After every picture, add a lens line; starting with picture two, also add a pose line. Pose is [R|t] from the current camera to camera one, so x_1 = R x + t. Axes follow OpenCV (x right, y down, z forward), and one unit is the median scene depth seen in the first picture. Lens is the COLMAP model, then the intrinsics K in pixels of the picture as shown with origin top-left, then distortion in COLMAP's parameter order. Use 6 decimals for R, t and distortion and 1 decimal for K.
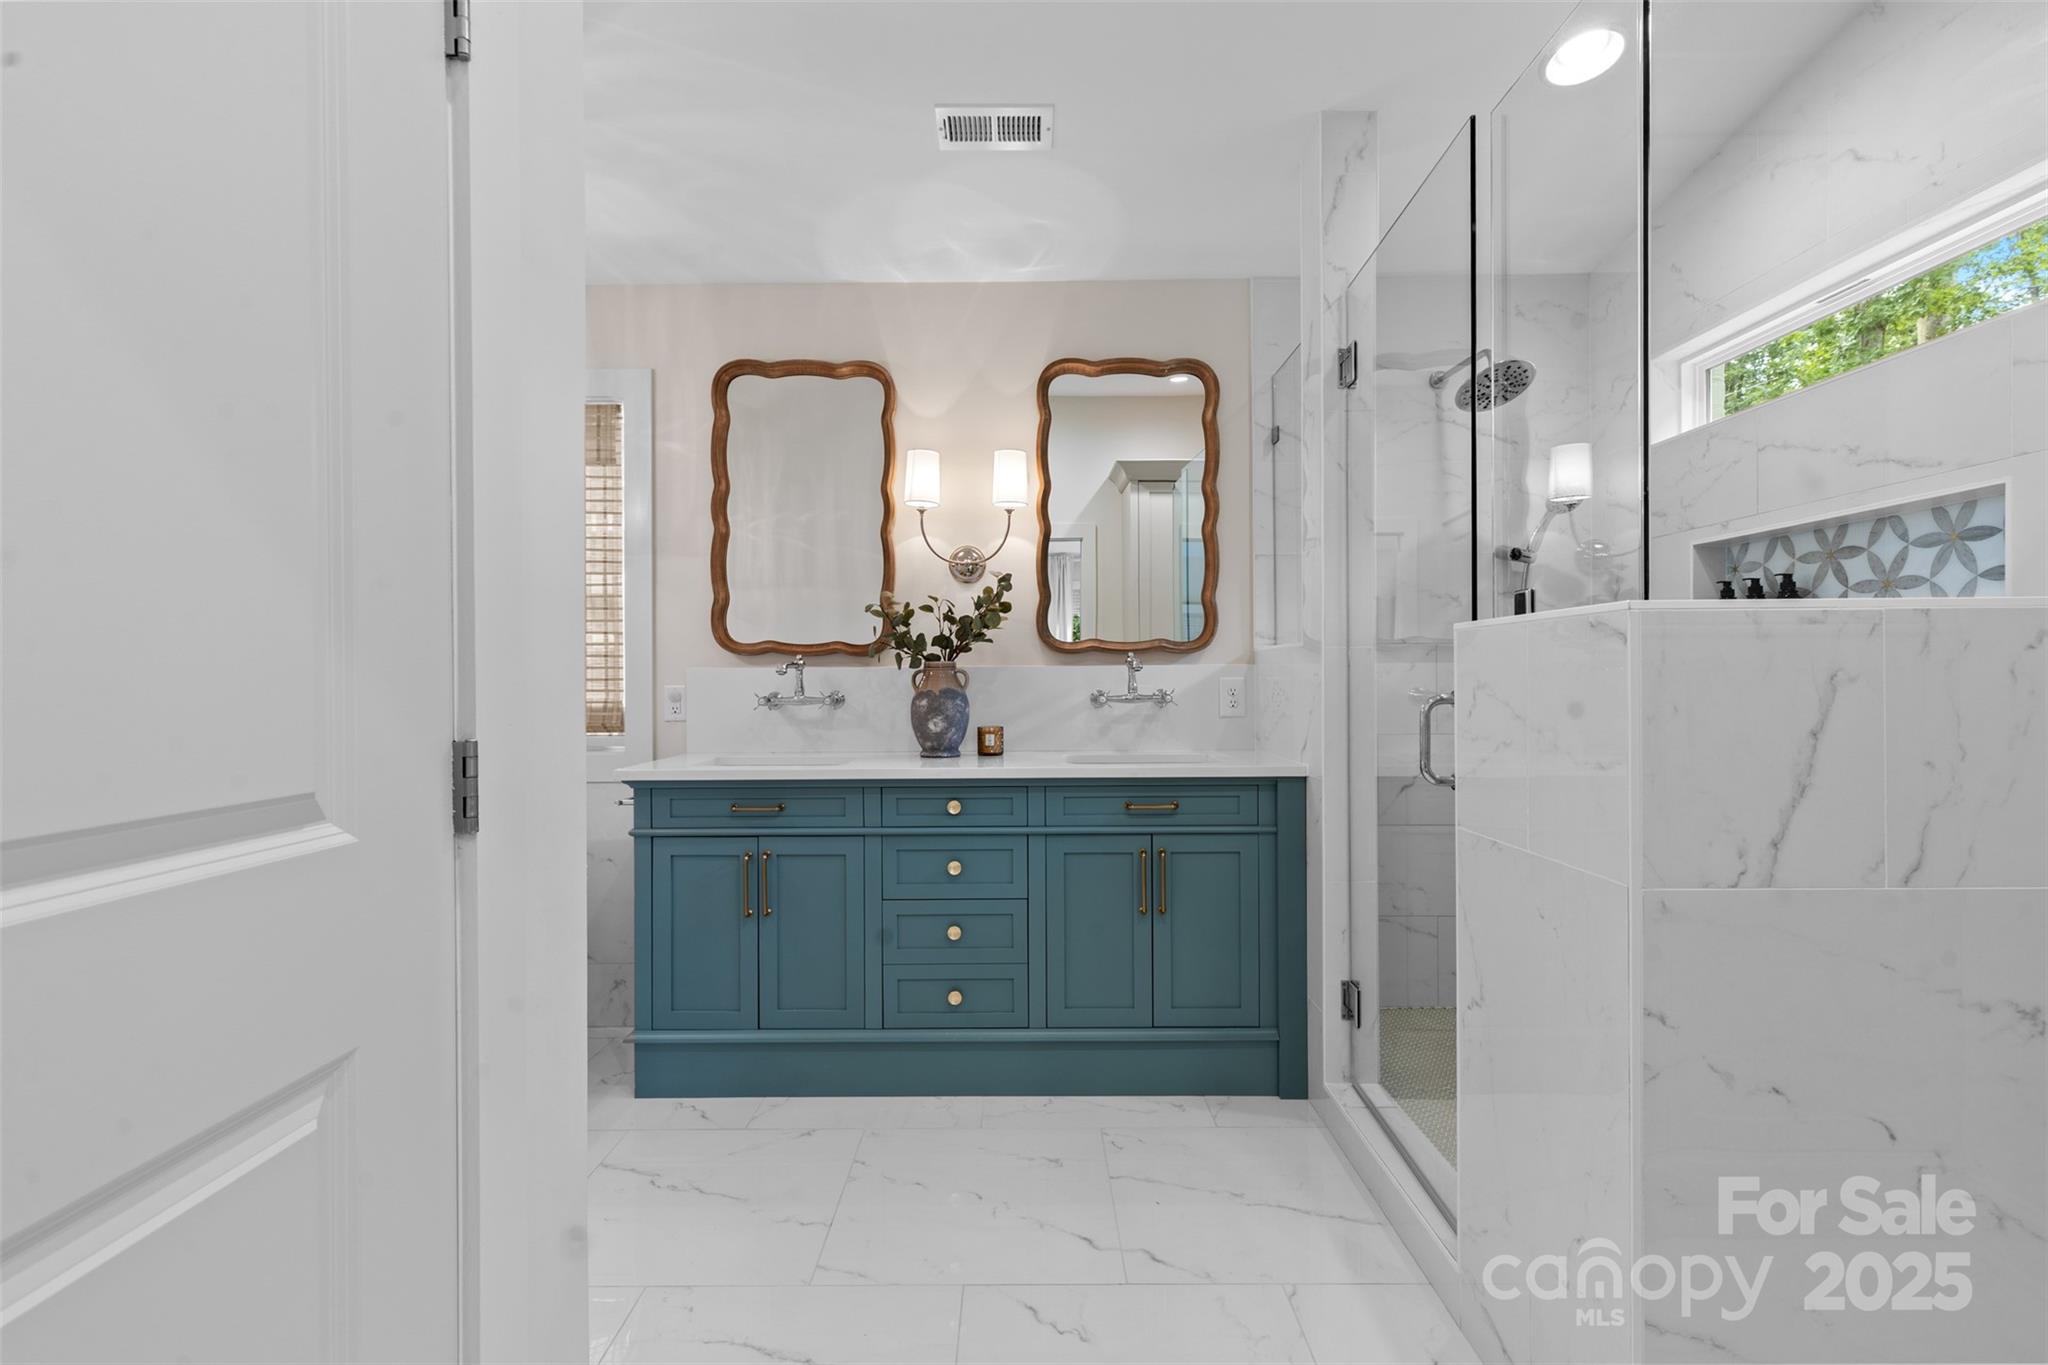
lens RADIAL K [[920.6, 0, 1013.7], [0, 920.6, 678.7], [0, 0, 1]] dist [0.005144, 0.000414]
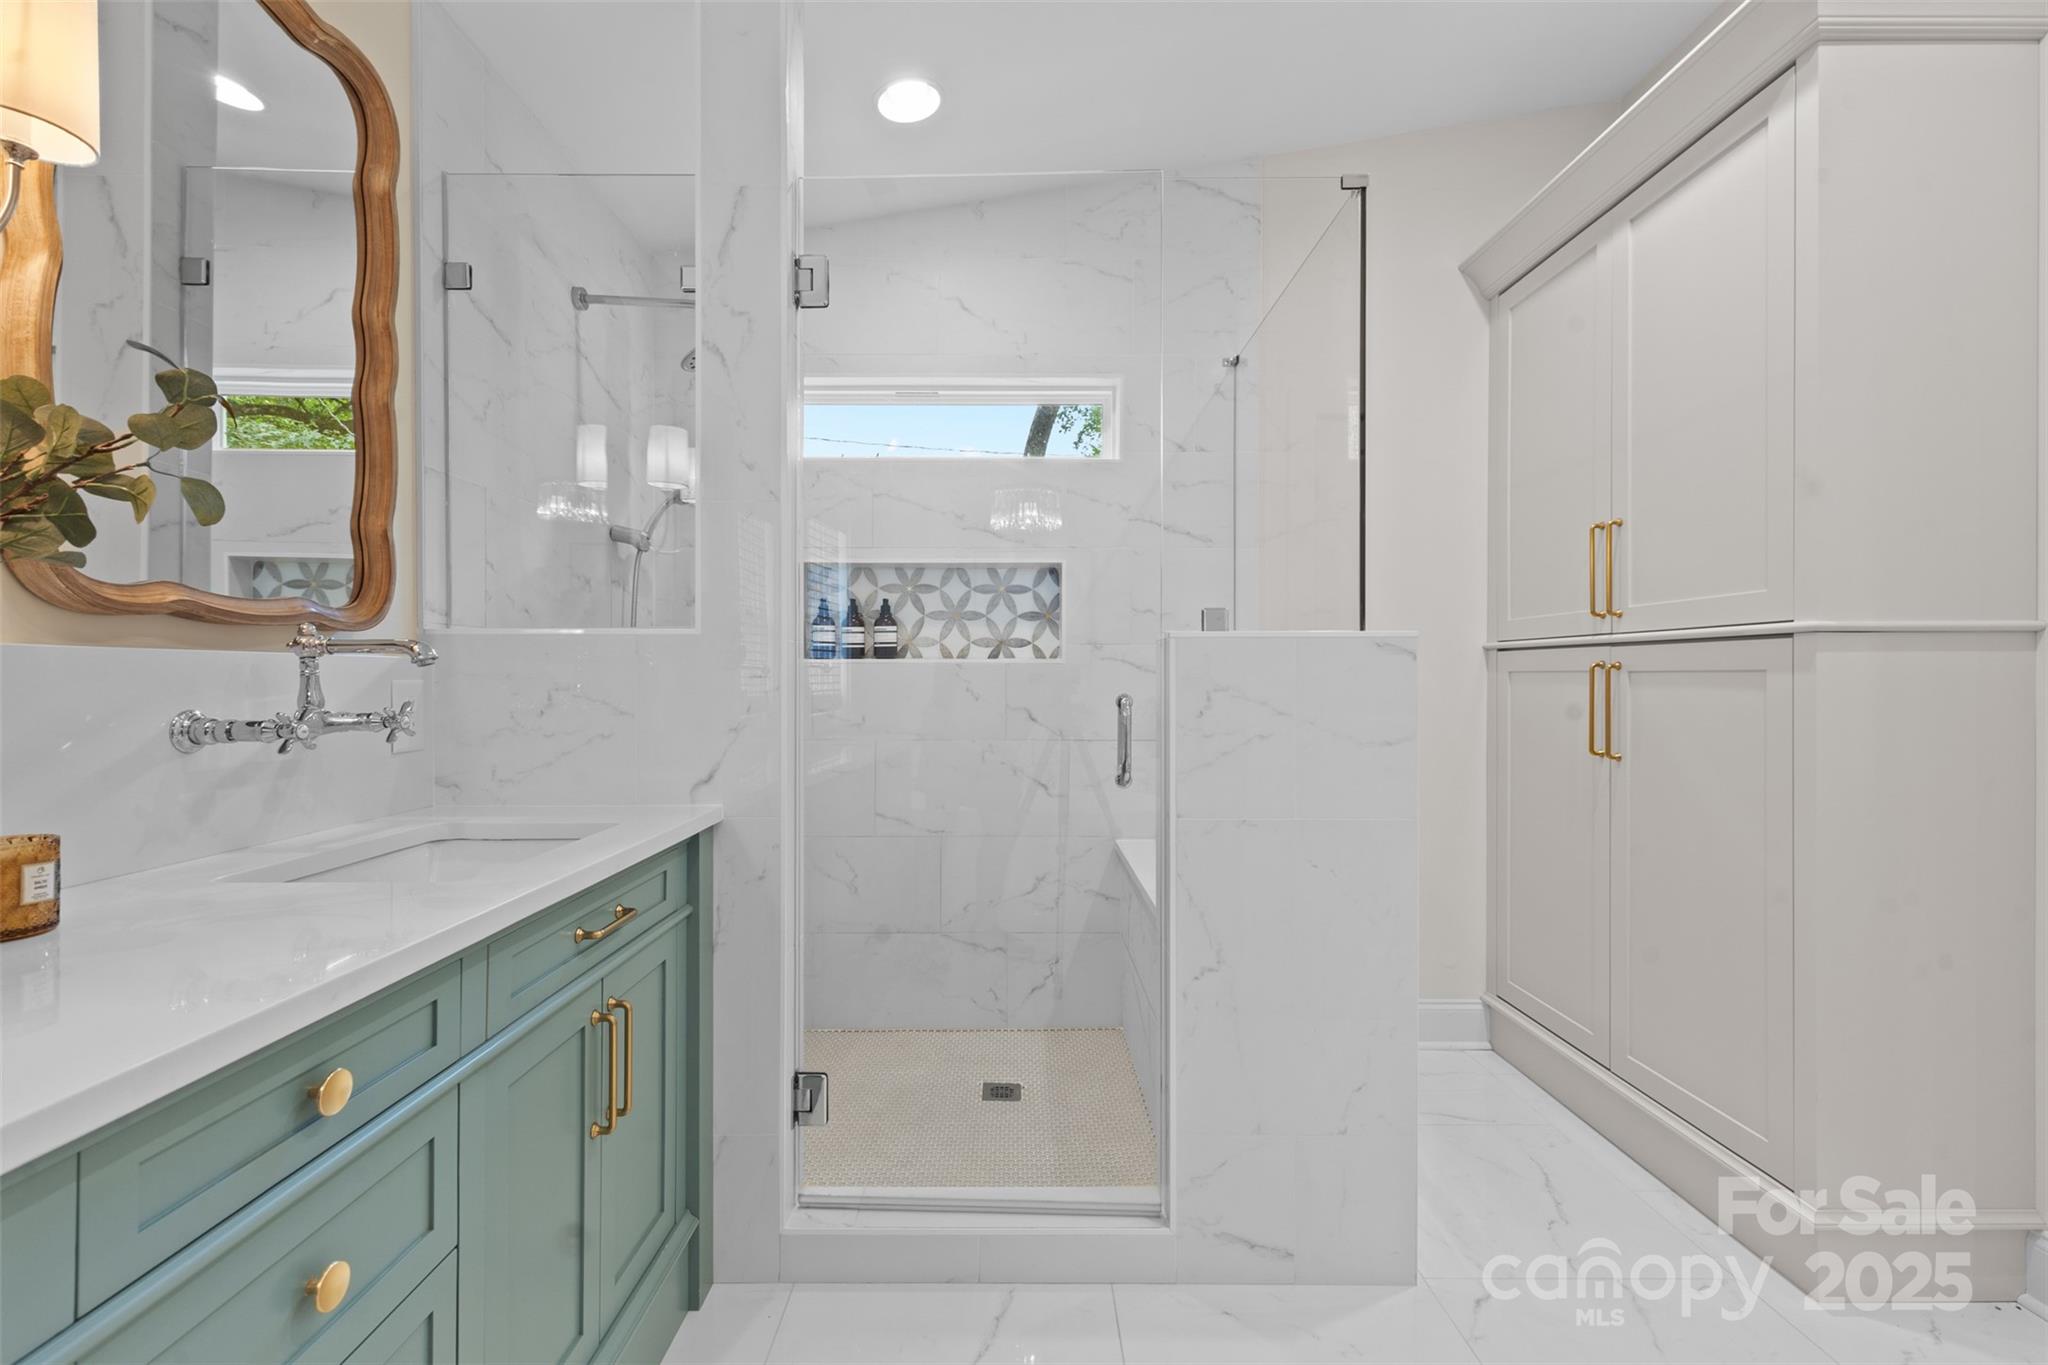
lens RADIAL K [[920.6, 0, 1024.1], [0, 920.6, 675.9], [0, 0, 1]] dist [0.005144, 0.000414]
pose [[-0.015631, 0.007390, 0.999851, -0.461672], [-0.001468, 0.999971, -0.007414, 0.000005], [-0.999877, -0.001583, -0.015619, 0.917262]]
